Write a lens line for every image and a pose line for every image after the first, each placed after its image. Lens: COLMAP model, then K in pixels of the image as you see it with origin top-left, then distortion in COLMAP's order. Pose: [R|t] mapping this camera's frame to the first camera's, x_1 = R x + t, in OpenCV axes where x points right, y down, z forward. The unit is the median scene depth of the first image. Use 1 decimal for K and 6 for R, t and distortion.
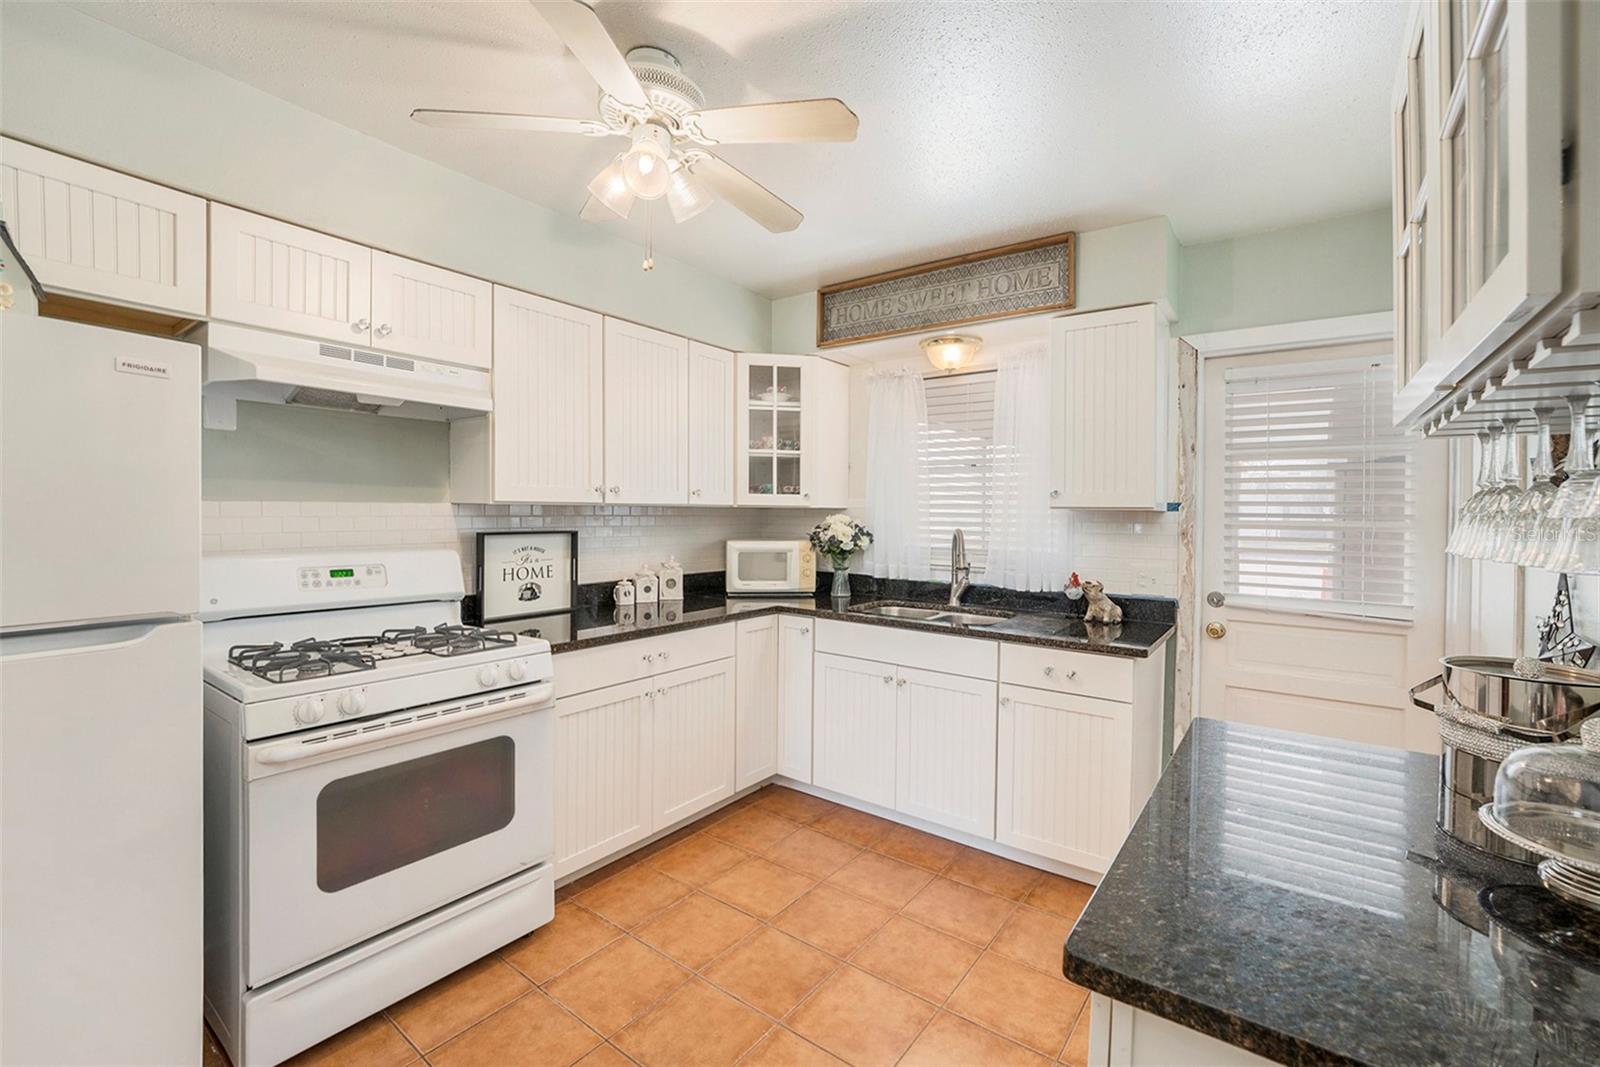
lens RADIAL K [[679.9, 0, 801.9], [0, 679.9, 513.8], [0, 0, 1]] dist [0.000023, -0.000416]
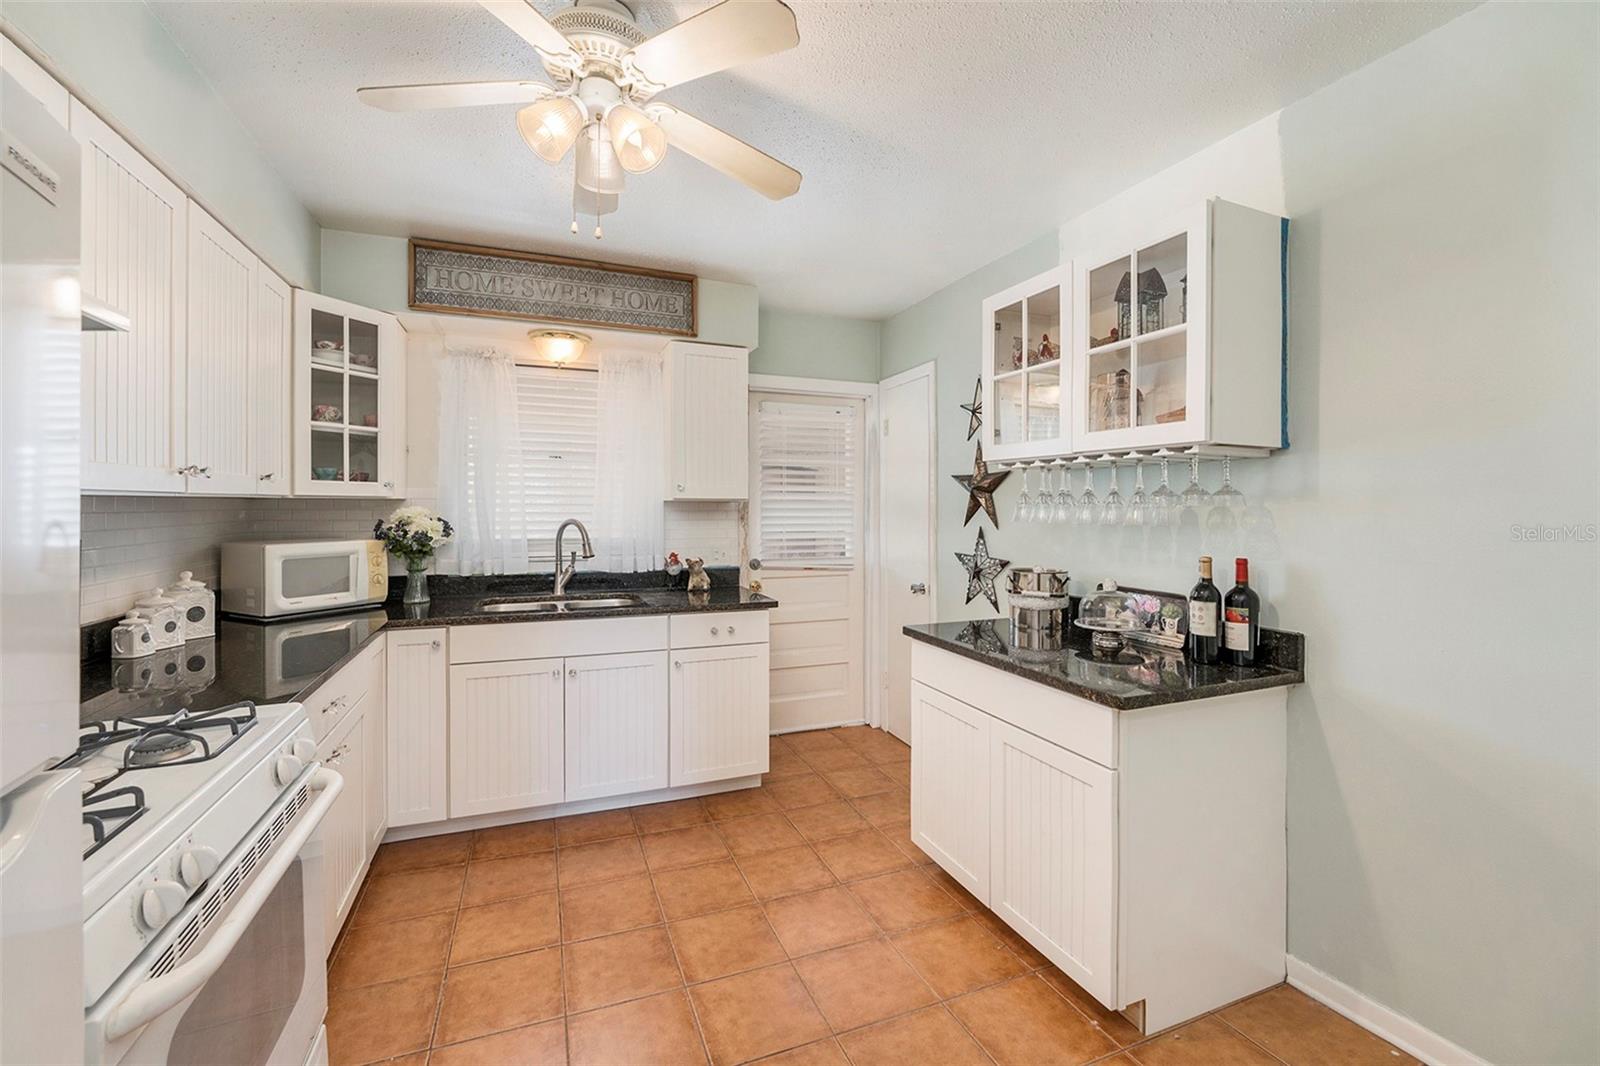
lens RADIAL K [[678.1, 0, 800.5], [0, 678.1, 504.6], [0, 0, 1]] dist [0.000311, -0.000370]
pose [[0.533874, -0.008441, 0.845522, -0.453150], [0.003302, 0.999963, 0.007898, -0.007220], [-0.845557, -0.001425, 0.533883, 0.154241]]
